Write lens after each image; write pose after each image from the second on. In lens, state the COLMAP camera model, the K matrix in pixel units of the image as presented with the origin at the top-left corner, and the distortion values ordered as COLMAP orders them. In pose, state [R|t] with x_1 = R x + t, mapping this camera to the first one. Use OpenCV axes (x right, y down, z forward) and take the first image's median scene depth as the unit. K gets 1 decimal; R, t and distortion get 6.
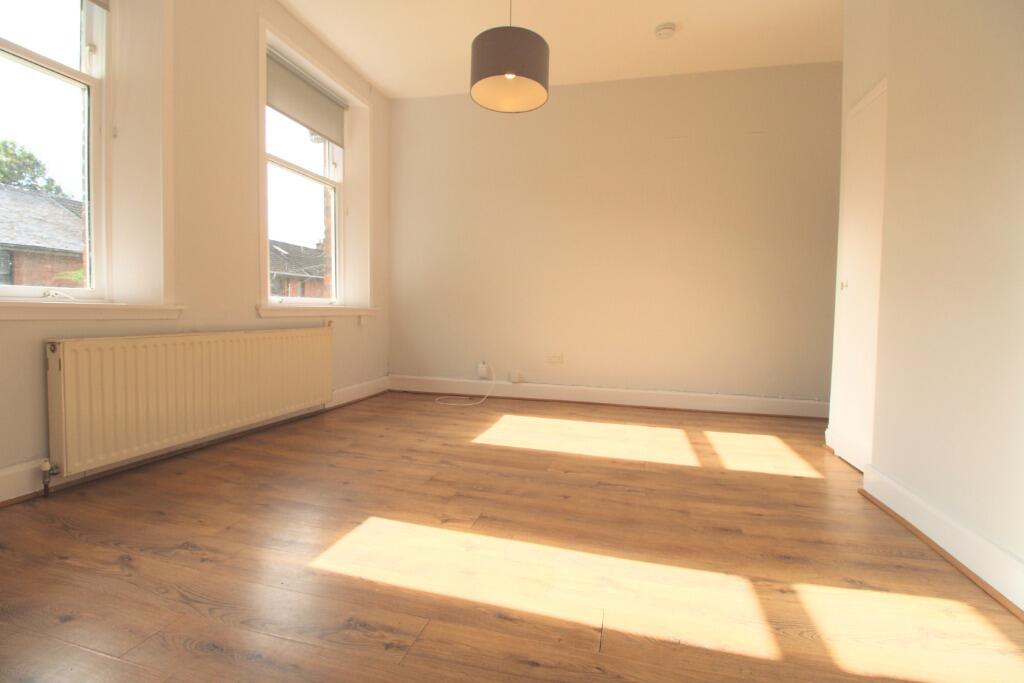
lens RADIAL K [[477.0, 0, 514.2], [0, 477.0, 327.5], [0, 0, 1]] dist [-0.019448, -0.000214]
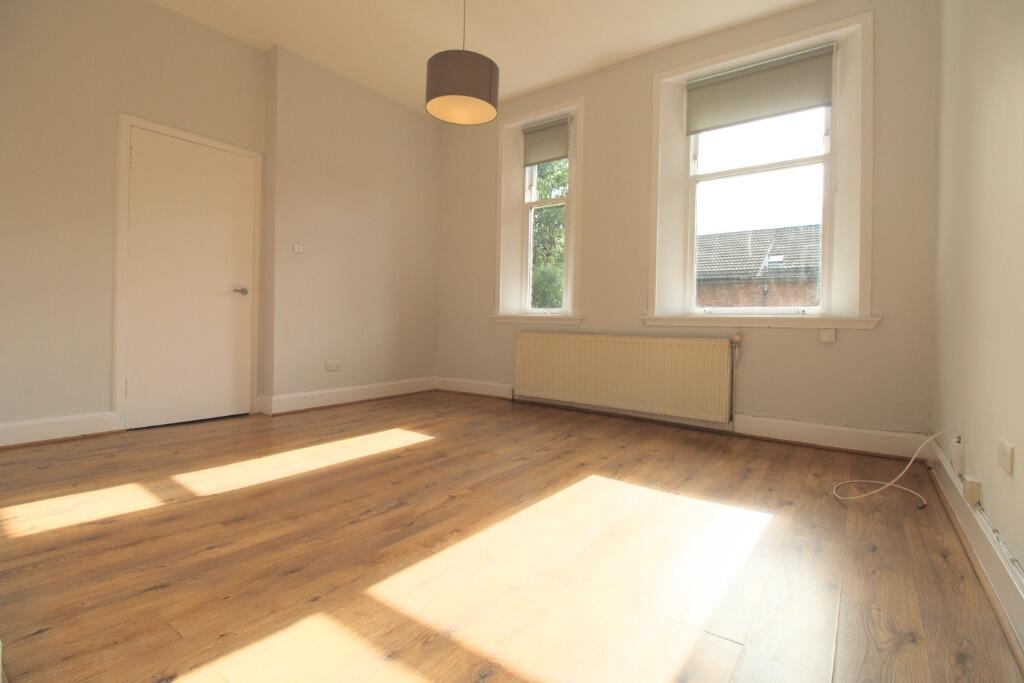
lens RADIAL K [[477.0, 0, 514.2], [0, 477.0, 327.5], [0, 0, 1]] dist [-0.019448, -0.000214]
pose [[-0.374082, -0.012930, -0.927306, 0.938059], [-0.056449, 0.998366, 0.008850, -0.011630], [0.925676, 0.055656, -0.374200, 1.533652]]
